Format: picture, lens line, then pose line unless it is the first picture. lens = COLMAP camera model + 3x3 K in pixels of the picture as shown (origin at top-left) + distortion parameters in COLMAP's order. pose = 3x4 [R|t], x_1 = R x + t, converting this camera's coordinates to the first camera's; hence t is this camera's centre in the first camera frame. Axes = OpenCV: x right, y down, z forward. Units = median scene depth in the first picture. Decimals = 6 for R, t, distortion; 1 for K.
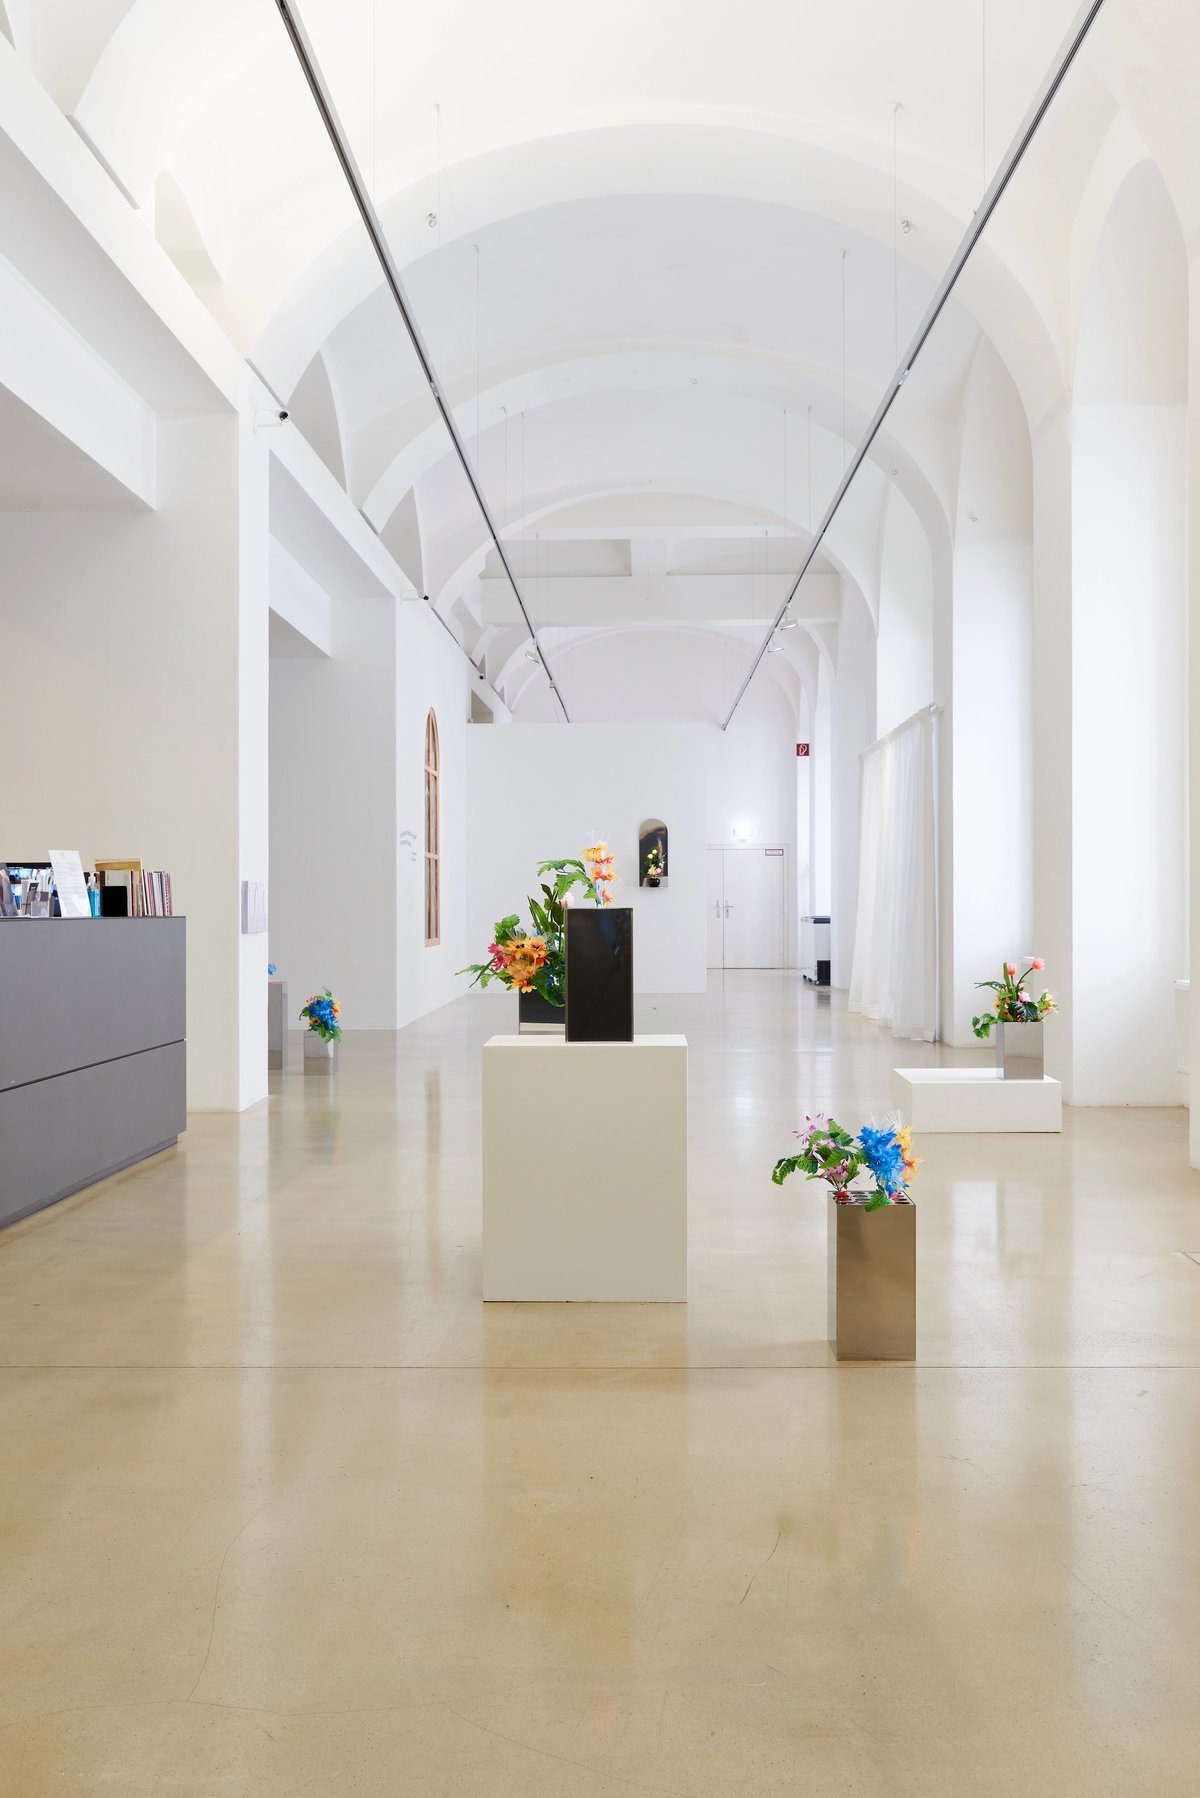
lens RADIAL K [[3914.1, 0, 600.0], [0, 3914.1, 899.0], [0, 0, 1]] dist [-0.005973, 0.057966]
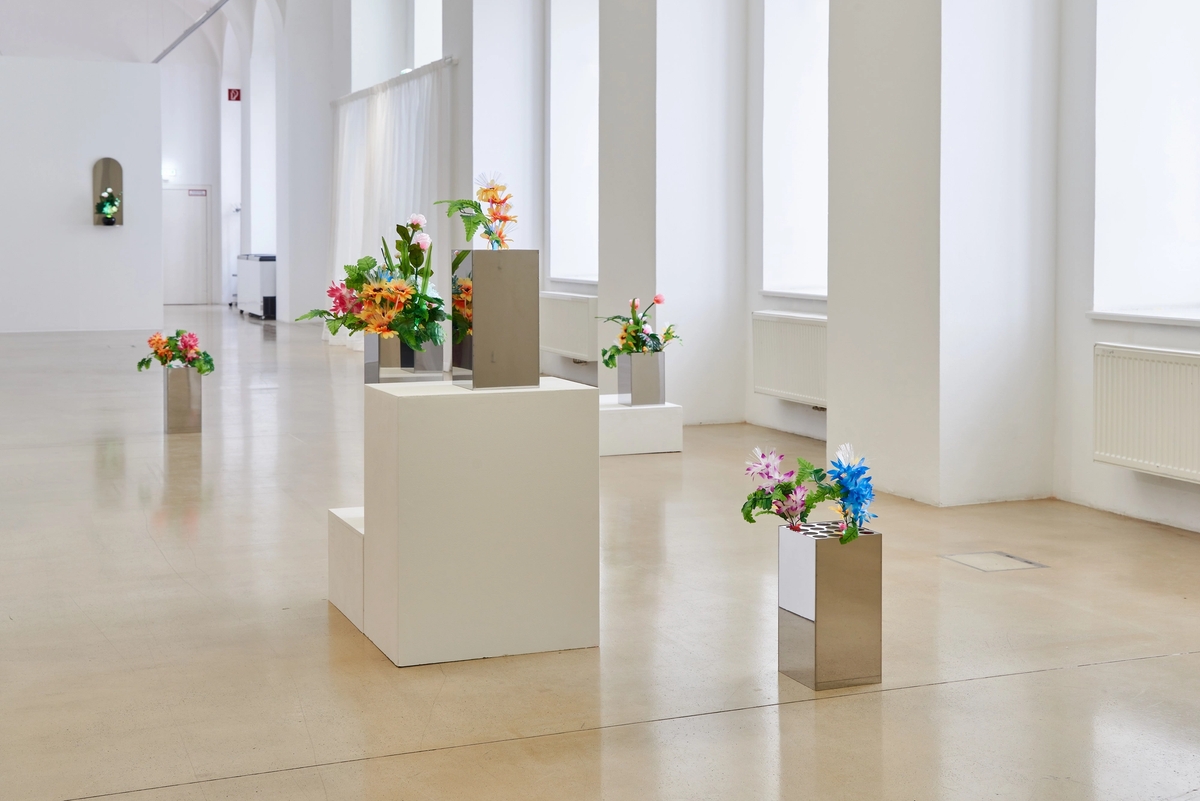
lens RADIAL K [[2612.3, 0, 600.1], [0, 2612.3, 257.7], [0, 0, 1]] dist [-0.005973, 0.057966]
pose [[0.731494, -0.004973, 0.681830, -0.395889], [-0.002638, 0.999945, 0.010123, -0.002208], [-0.681843, -0.009203, 0.731441, 0.474923]]
